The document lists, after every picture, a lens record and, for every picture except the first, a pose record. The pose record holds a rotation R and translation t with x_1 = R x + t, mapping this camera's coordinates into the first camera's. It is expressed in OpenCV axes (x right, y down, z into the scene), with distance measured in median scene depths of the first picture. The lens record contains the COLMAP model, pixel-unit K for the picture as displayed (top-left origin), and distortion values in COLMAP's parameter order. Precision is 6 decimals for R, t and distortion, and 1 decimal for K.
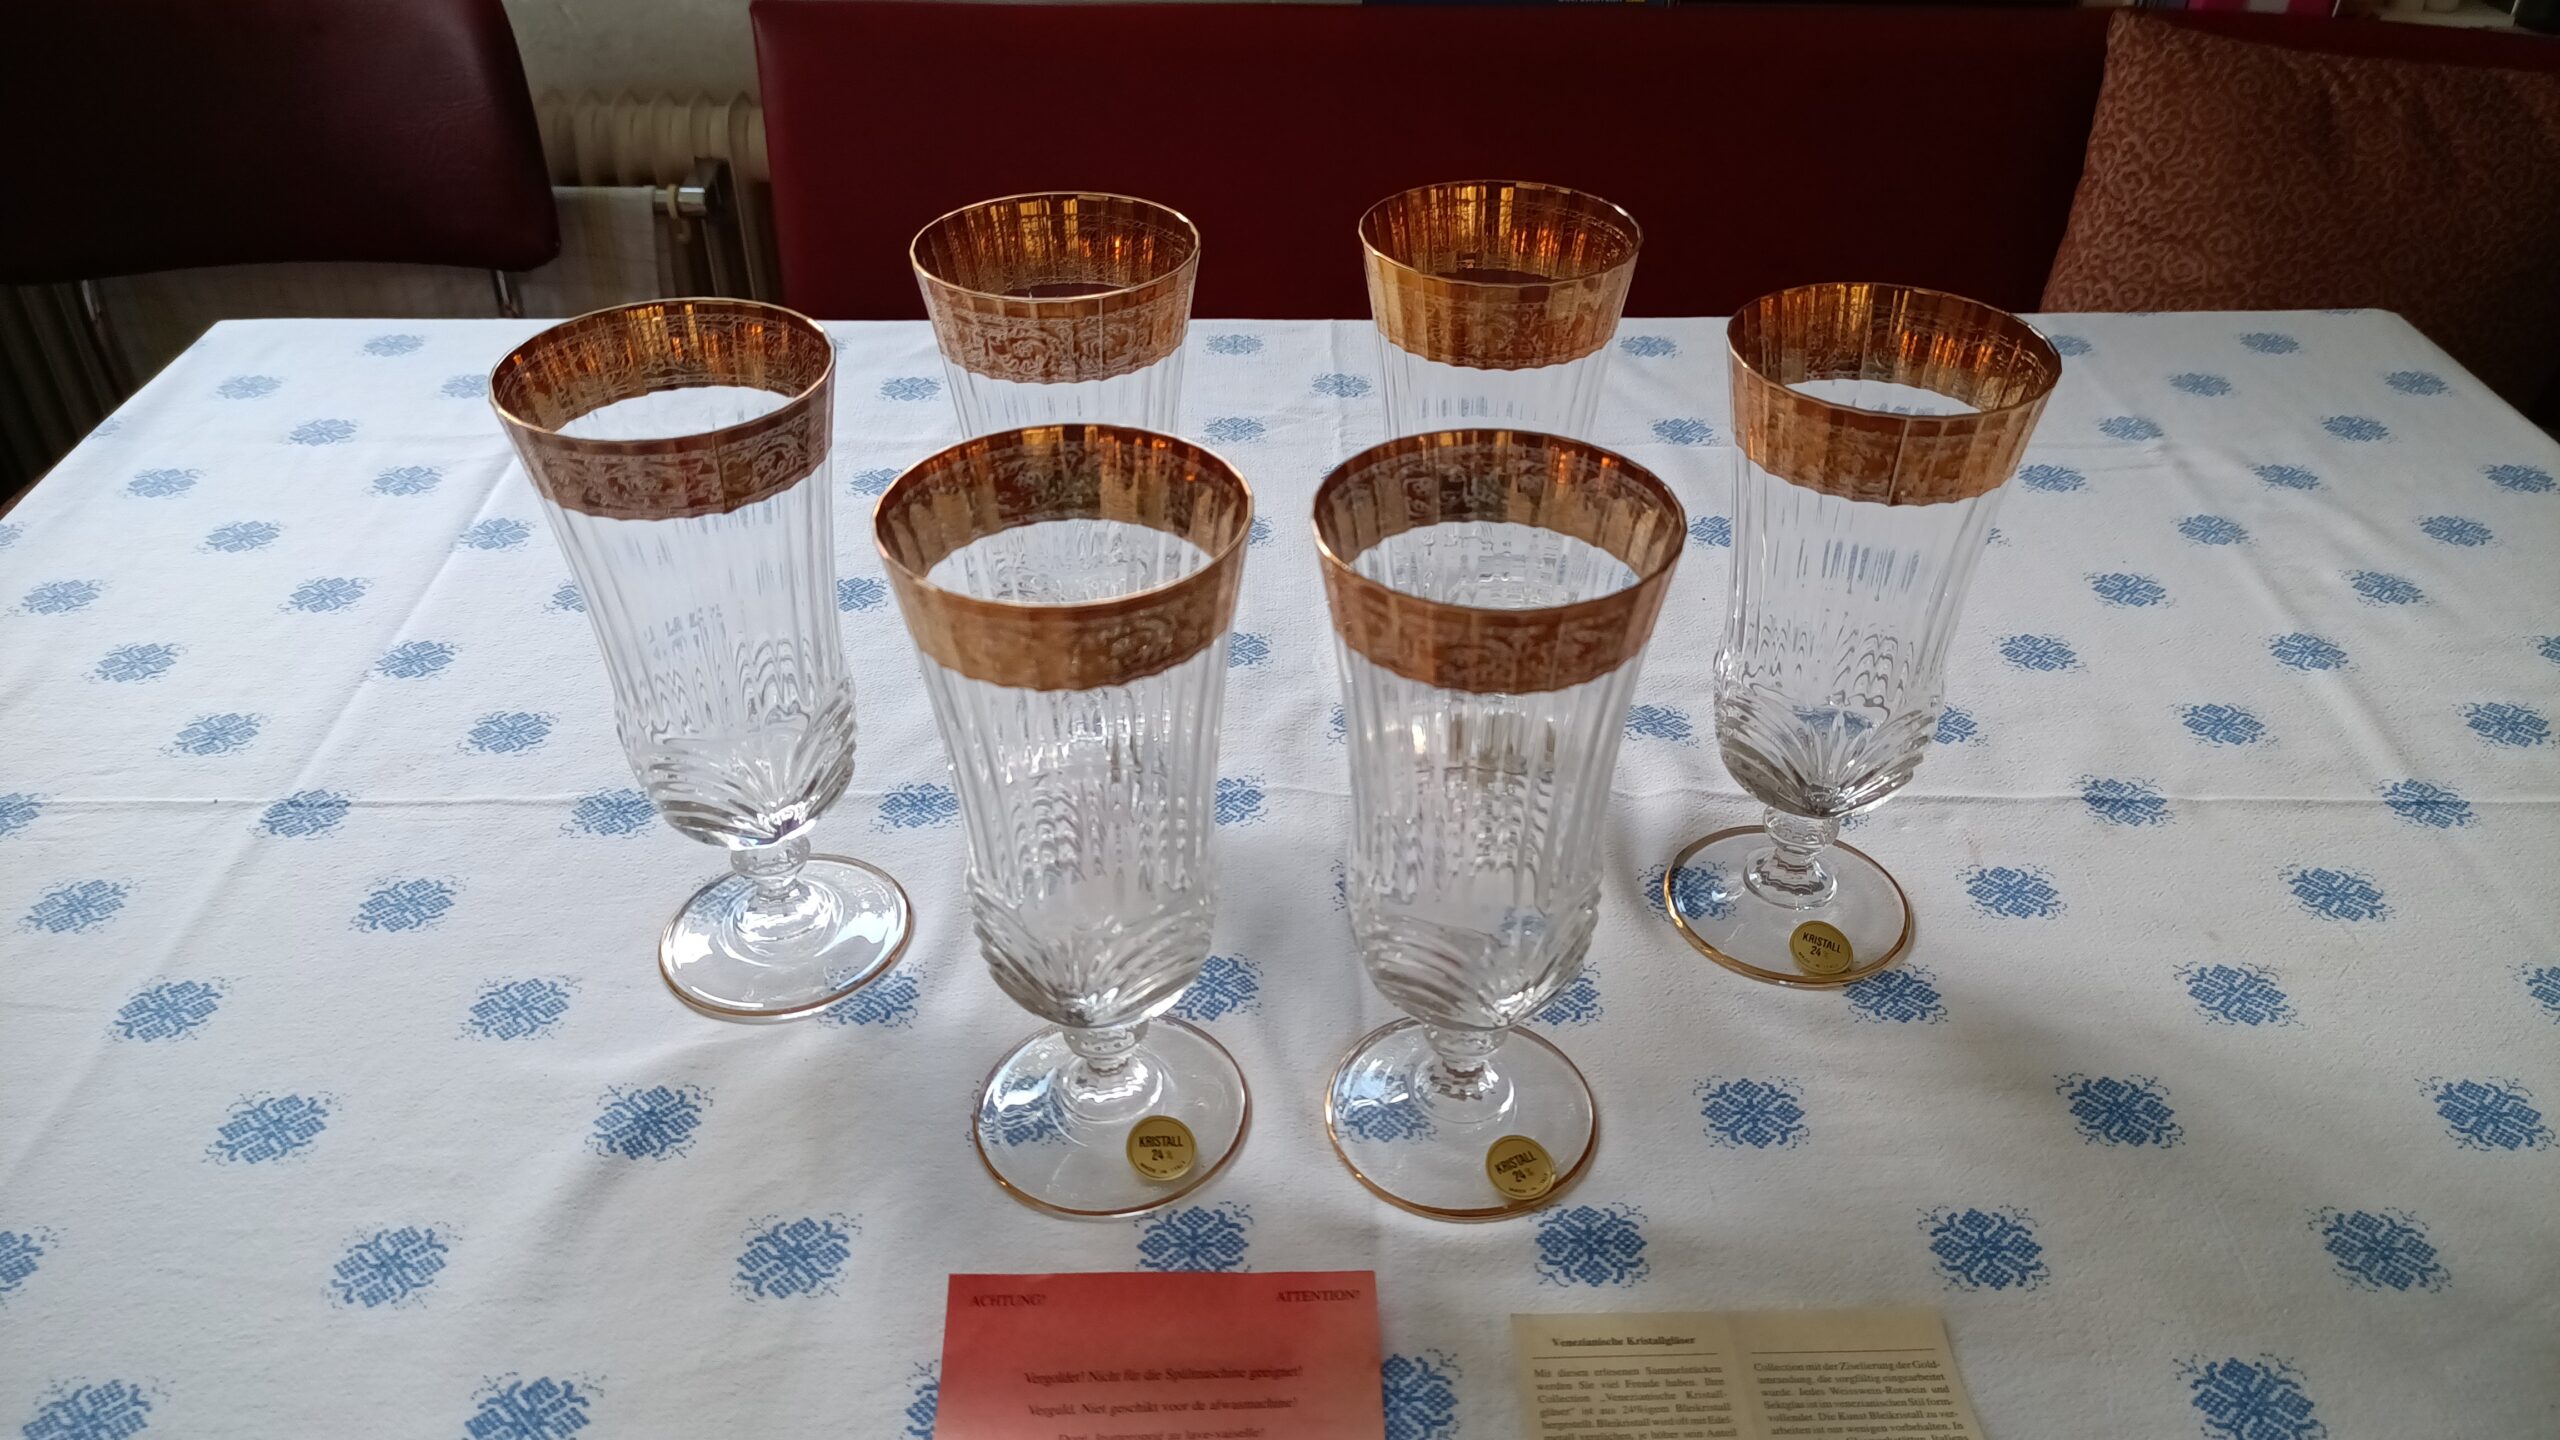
lens RADIAL K [[1951.3, 0, 1294.2], [0, 1951.3, 703.3], [0, 0, 1]] dist [0.027491, -0.002638]
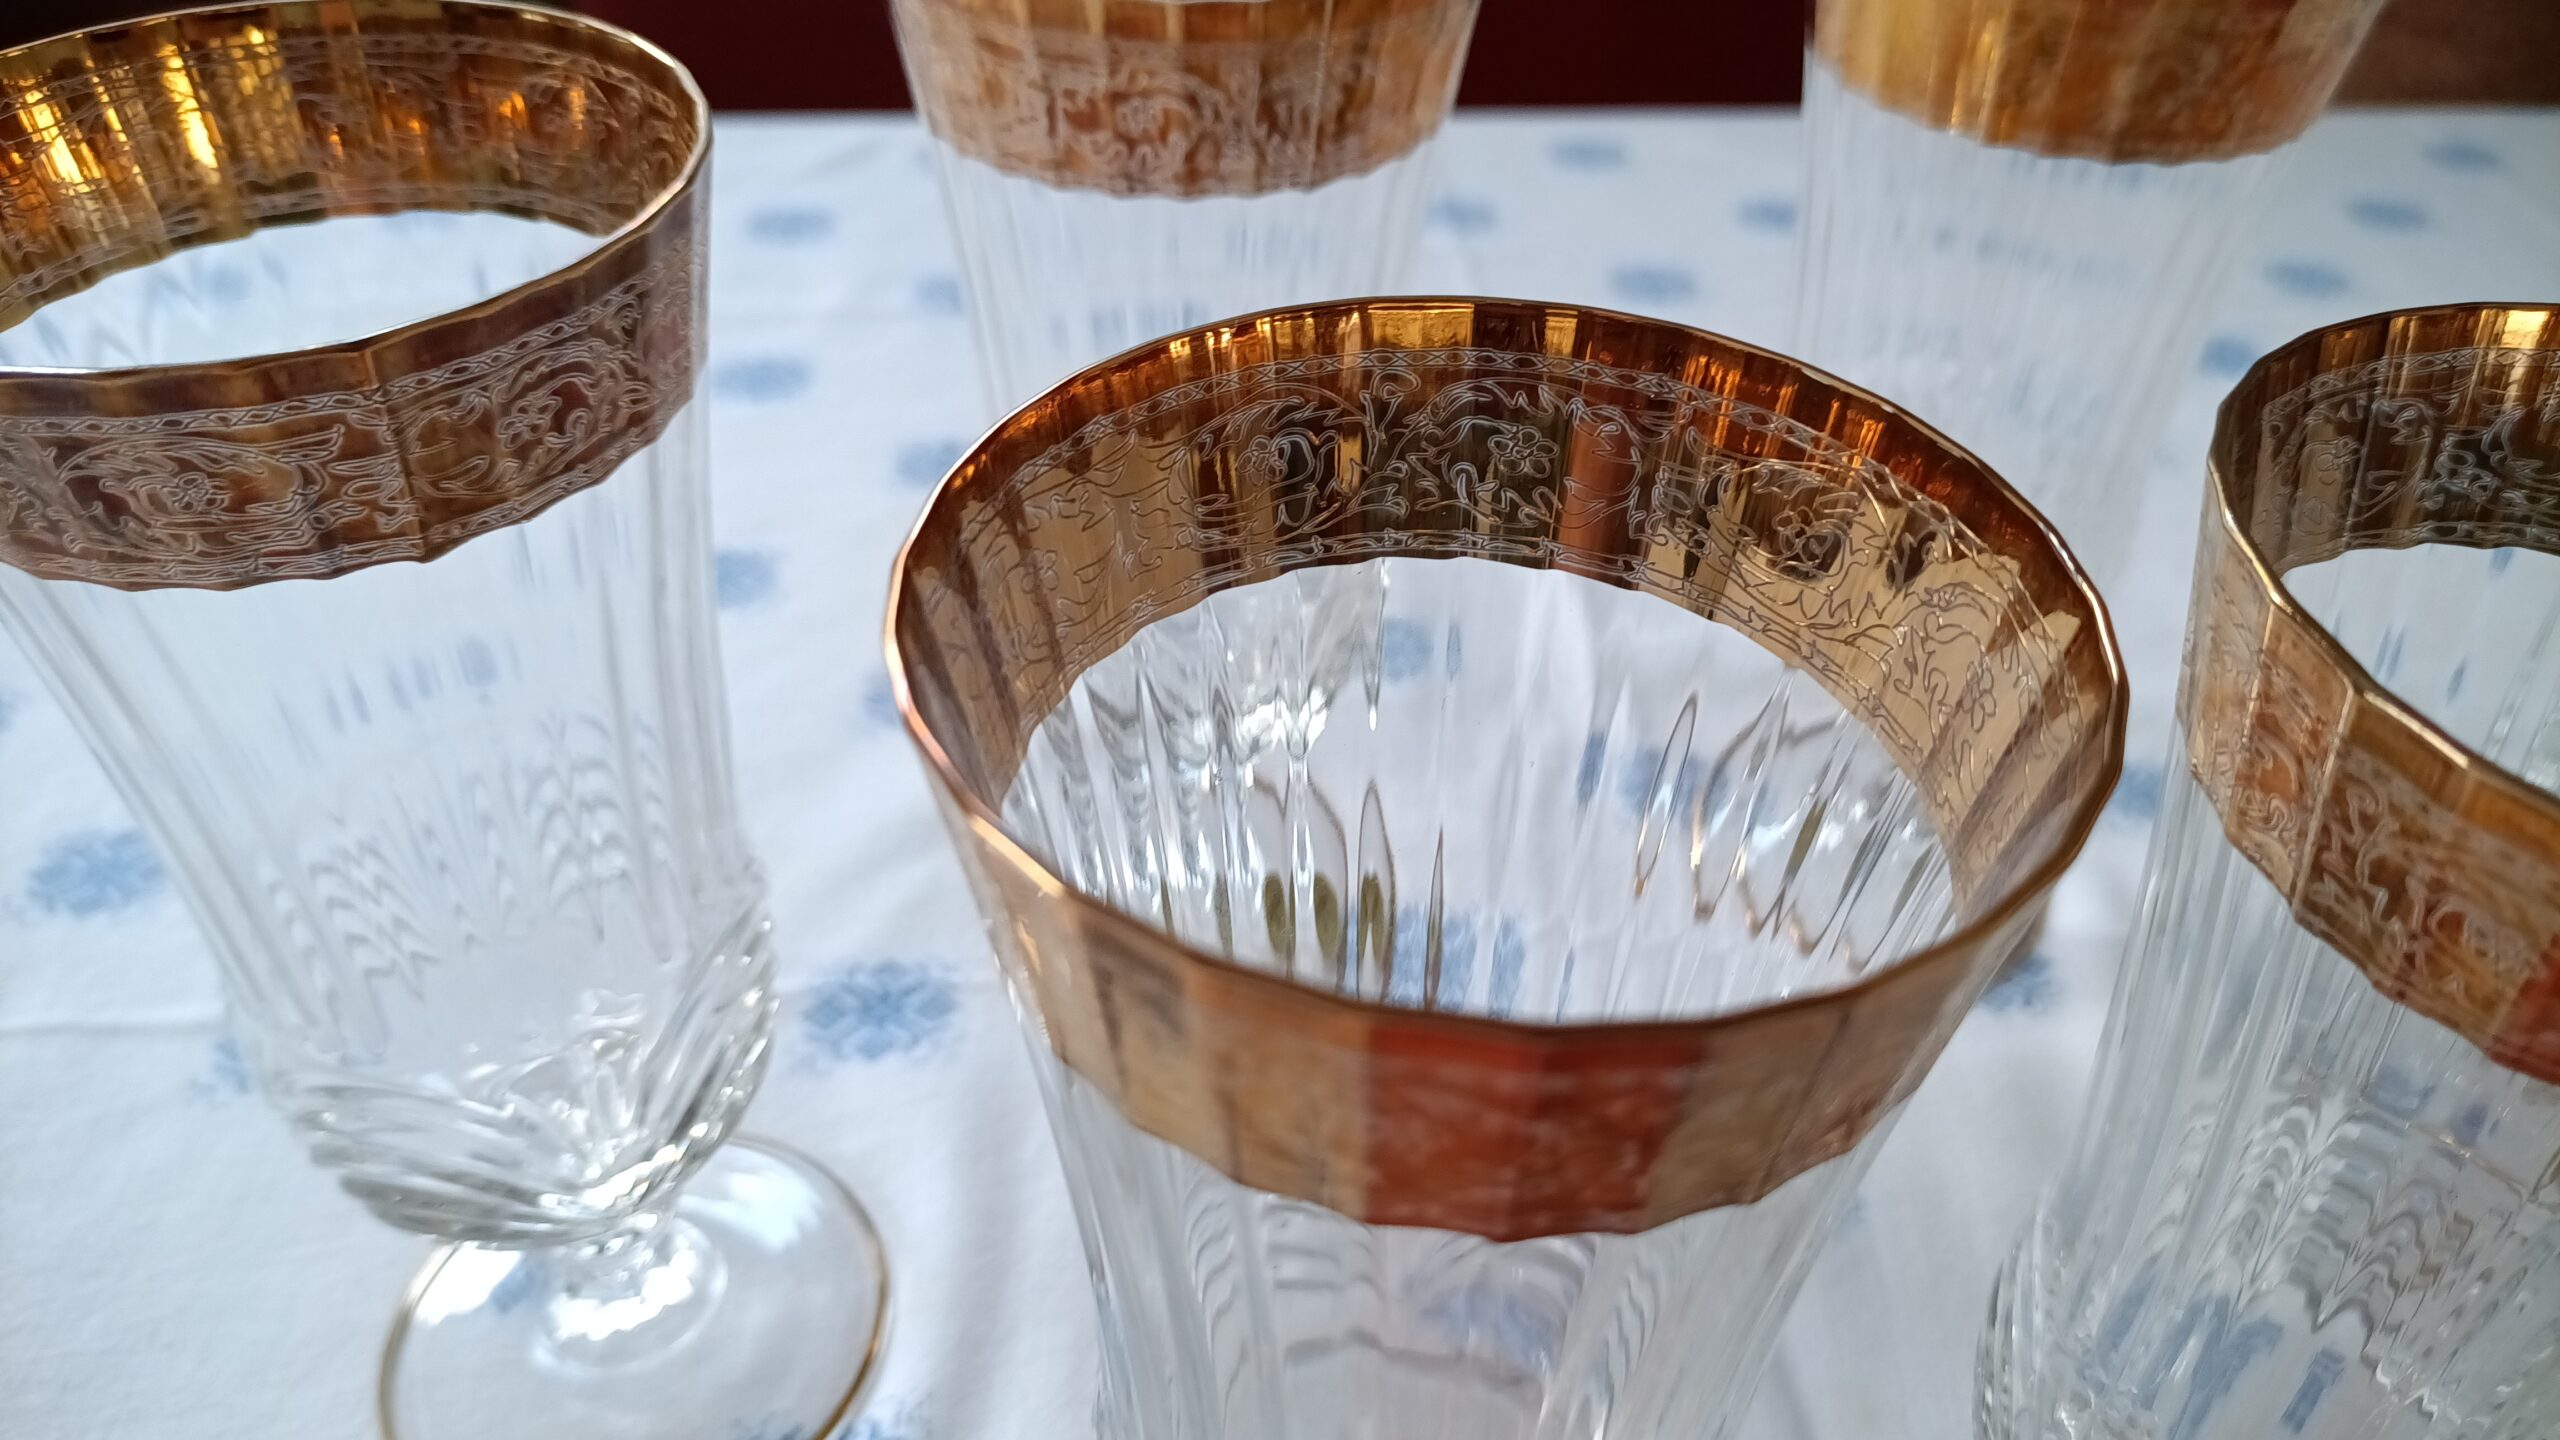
lens RADIAL K [[1994.7, 0, 1280.0], [0, 1994.7, 720.0], [0, 0, 1]] dist [-0.006334, -0.006687]
pose [[0.997452, -0.025081, 0.066783, -0.069028], [0.019593, 0.996473, 0.081598, -0.041349], [-0.068594, -0.080081, 0.994425, 0.270243]]
